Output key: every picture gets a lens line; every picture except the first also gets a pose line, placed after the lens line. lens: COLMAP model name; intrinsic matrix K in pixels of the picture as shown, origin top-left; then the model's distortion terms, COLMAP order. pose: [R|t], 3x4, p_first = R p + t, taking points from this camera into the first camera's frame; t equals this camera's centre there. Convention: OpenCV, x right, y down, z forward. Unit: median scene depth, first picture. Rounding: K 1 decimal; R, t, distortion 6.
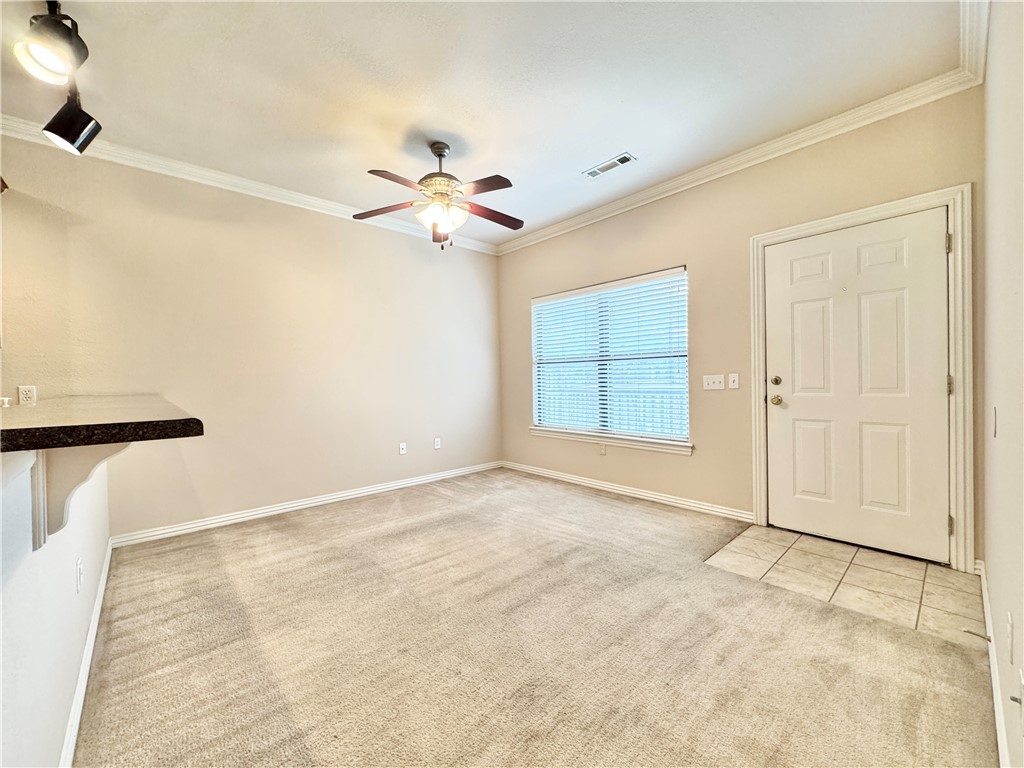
lens RADIAL K [[407.8, 0, 510.8], [0, 407.8, 383.7], [0, 0, 1]] dist [-0.000897, -0.000086]
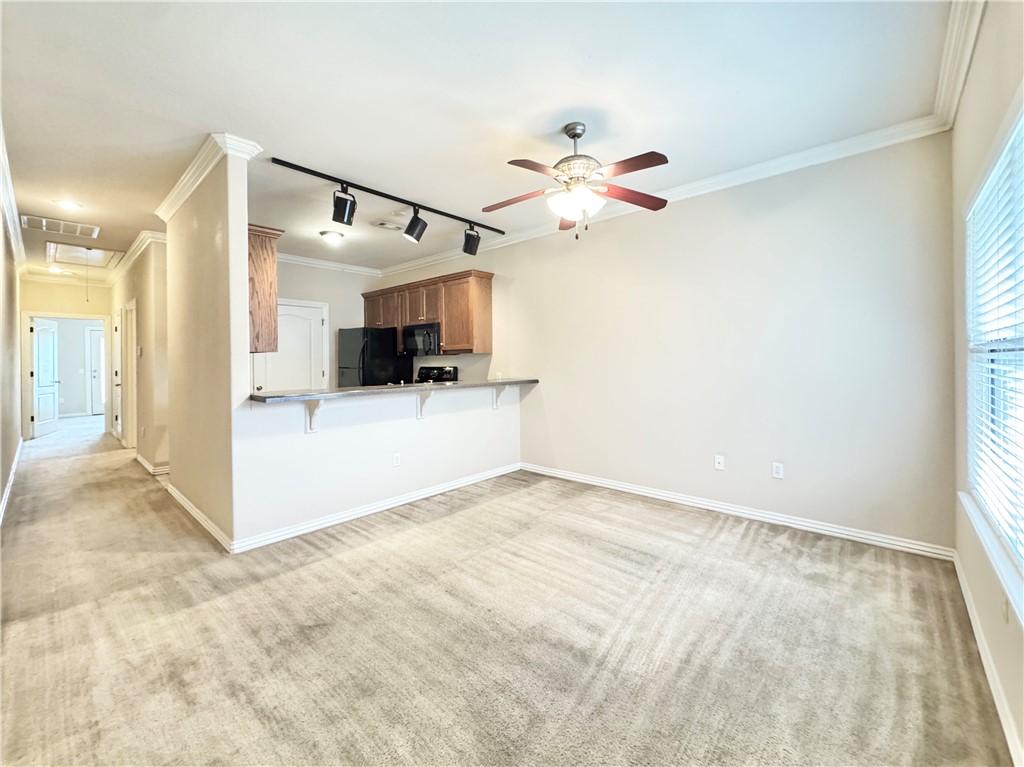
lens RADIAL K [[424.3, 0, 514.4], [0, 424.3, 365.1], [0, 0, 1]] dist [-0.000633, -0.000023]
pose [[0.101812, 0.022150, -0.994557, 0.763105], [-0.003863, 0.999753, 0.021870, -0.070344], [0.994796, 0.001615, 0.101873, 0.770902]]
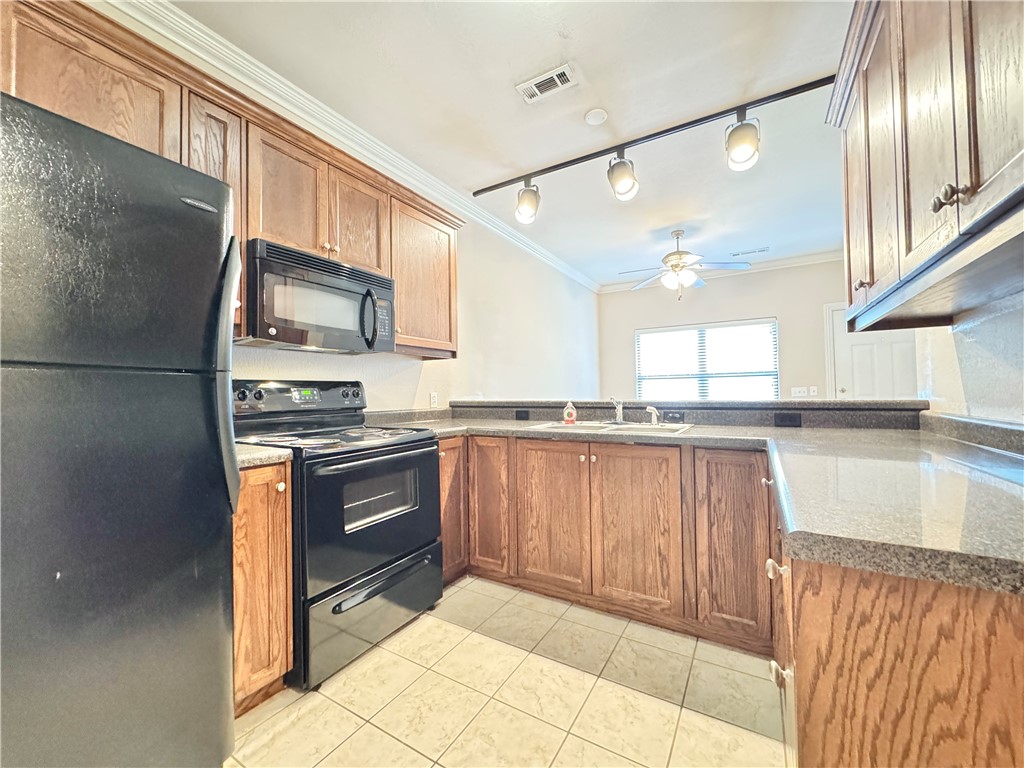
lens RADIAL K [[405.5, 0, 510.5], [0, 405.5, 384.1], [0, 0, 1]] dist [-0.000634, 0.000018]
pose [[0.958689, 0.005971, 0.284394, -1.170841], [0.003893, 0.999411, -0.034105, 0.018235], [-0.284430, 0.033803, 0.958101, -0.219880]]
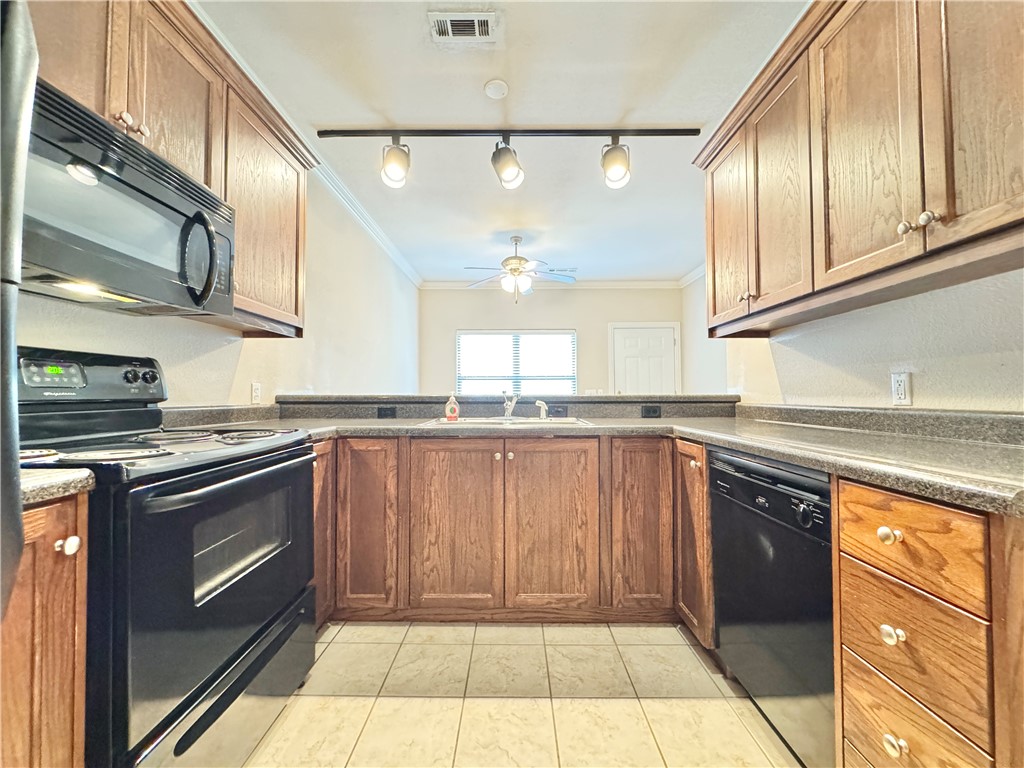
lens RADIAL K [[407.8, 0, 510.8], [0, 407.8, 383.7], [0, 0, 1]] dist [-0.000897, -0.000086]
pose [[0.679353, 0.032462, 0.733093, -1.305646], [-0.000614, 0.999046, -0.043670, 0.038734], [-0.733811, 0.029218, 0.678725, -0.021660]]
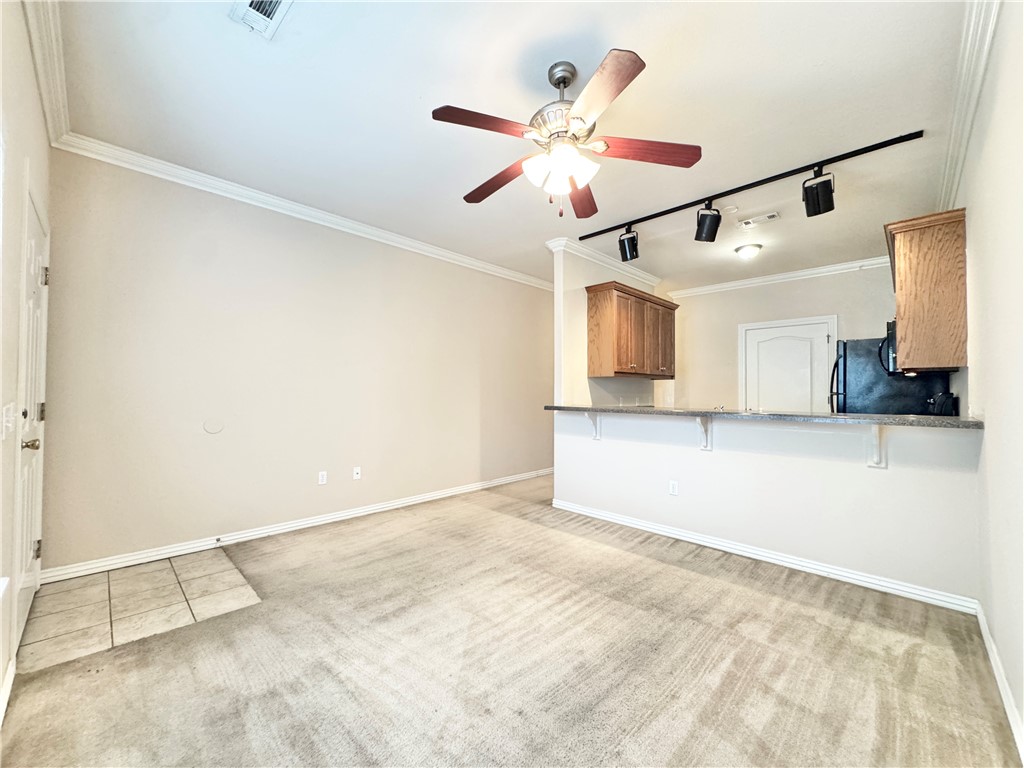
lens RADIAL K [[407.8, 0, 510.8], [0, 407.8, 383.7], [0, 0, 1]] dist [-0.000897, -0.000086]
pose [[-0.998484, 0.006346, -0.054673, -0.043455], [0.006798, 0.999944, -0.008070, -0.040799], [0.054618, -0.008429, -0.998472, 1.691870]]
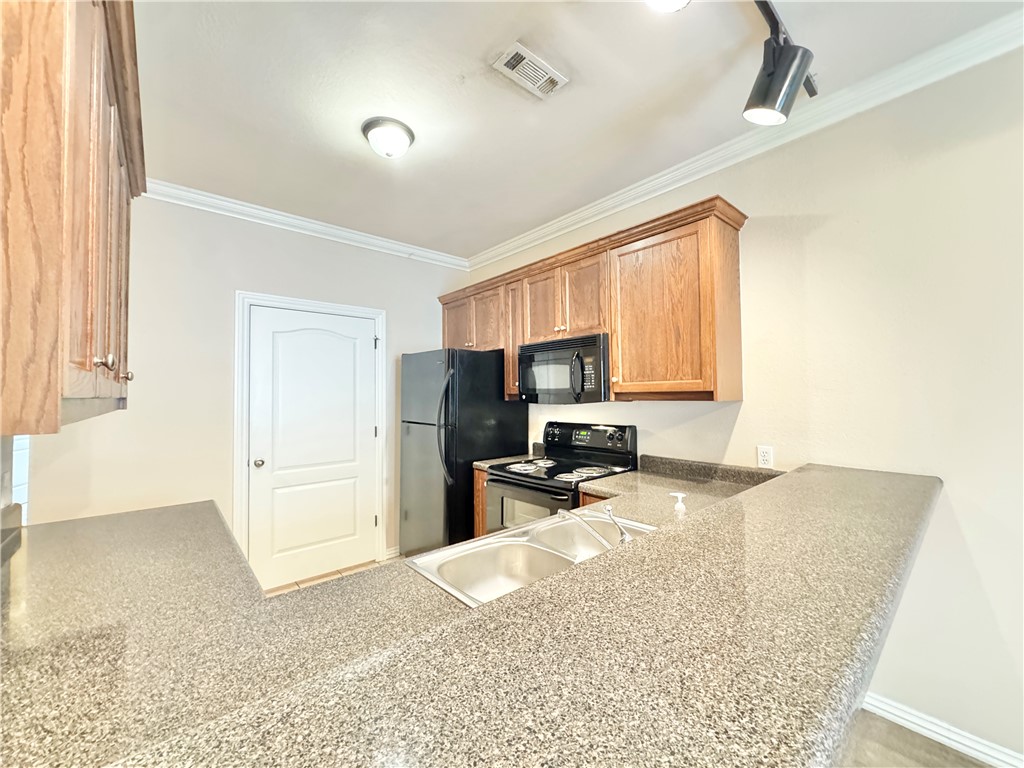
lens RADIAL K [[408.1, 0, 513.8], [0, 408.1, 384.4], [0, 0, 1]] dist [0.023750, 0.000024]
pose [[-0.021159, -0.012784, -0.999694, -0.302909], [-0.000410, 0.999918, -0.012778, -0.100099], [0.999776, 0.000140, -0.021163, 0.449622]]
